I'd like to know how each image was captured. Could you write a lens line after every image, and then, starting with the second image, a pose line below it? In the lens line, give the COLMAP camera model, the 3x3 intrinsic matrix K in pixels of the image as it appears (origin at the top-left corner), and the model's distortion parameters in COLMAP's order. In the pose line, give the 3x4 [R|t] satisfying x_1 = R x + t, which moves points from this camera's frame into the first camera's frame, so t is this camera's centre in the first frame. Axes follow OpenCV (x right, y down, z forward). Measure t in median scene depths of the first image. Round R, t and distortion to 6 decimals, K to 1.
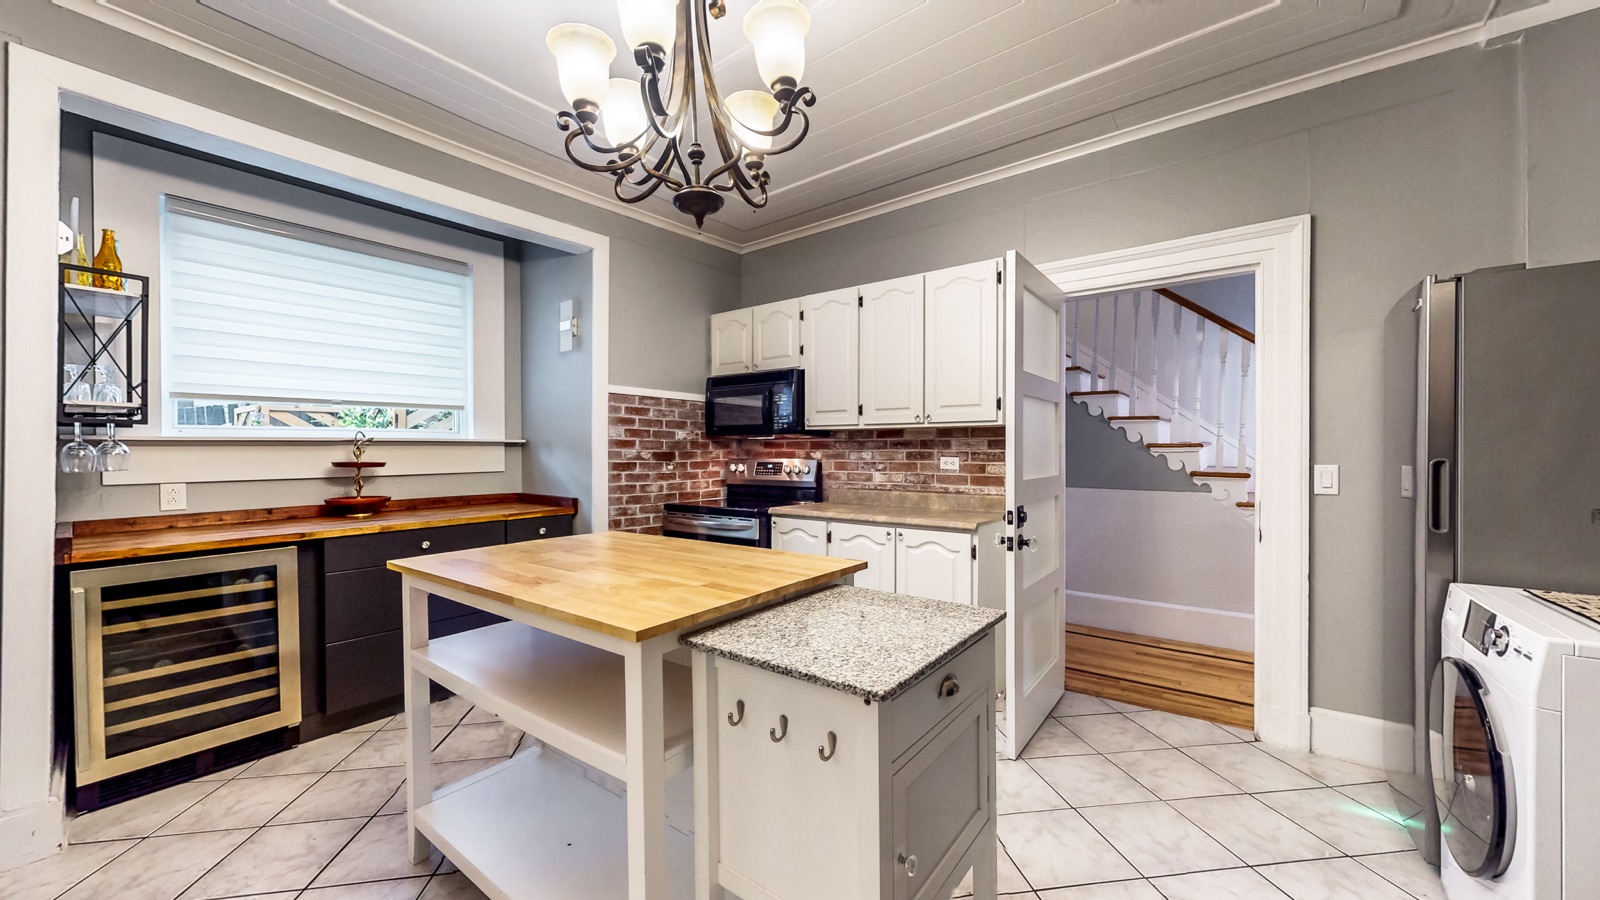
lens RADIAL K [[588.7, 0, 791.8], [0, 588.7, 462.0], [0, 0, 1]] dist [-0.001042, 0.000110]
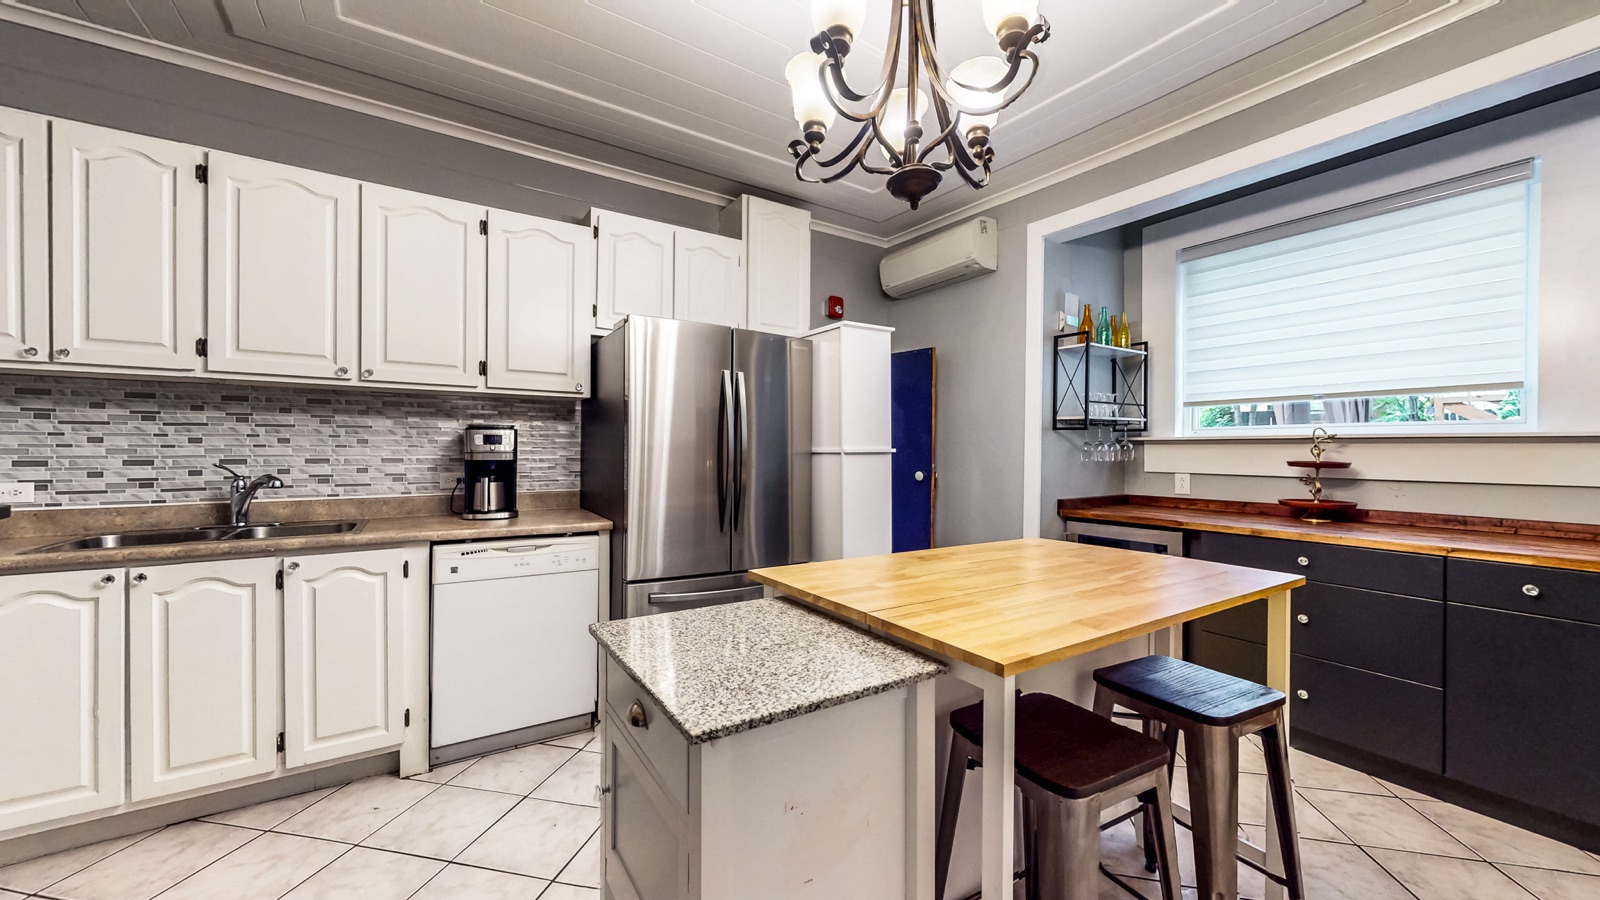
lens RADIAL K [[588.7, 0, 791.4], [0, 588.7, 439.6], [0, 0, 1]] dist [-0.001042, 0.000110]
pose [[-0.341214, -0.008951, -0.939943, 0.379708], [-0.023319, 0.999728, -0.001055, -0.013969], [0.939696, 0.021559, -0.341330, 0.555814]]
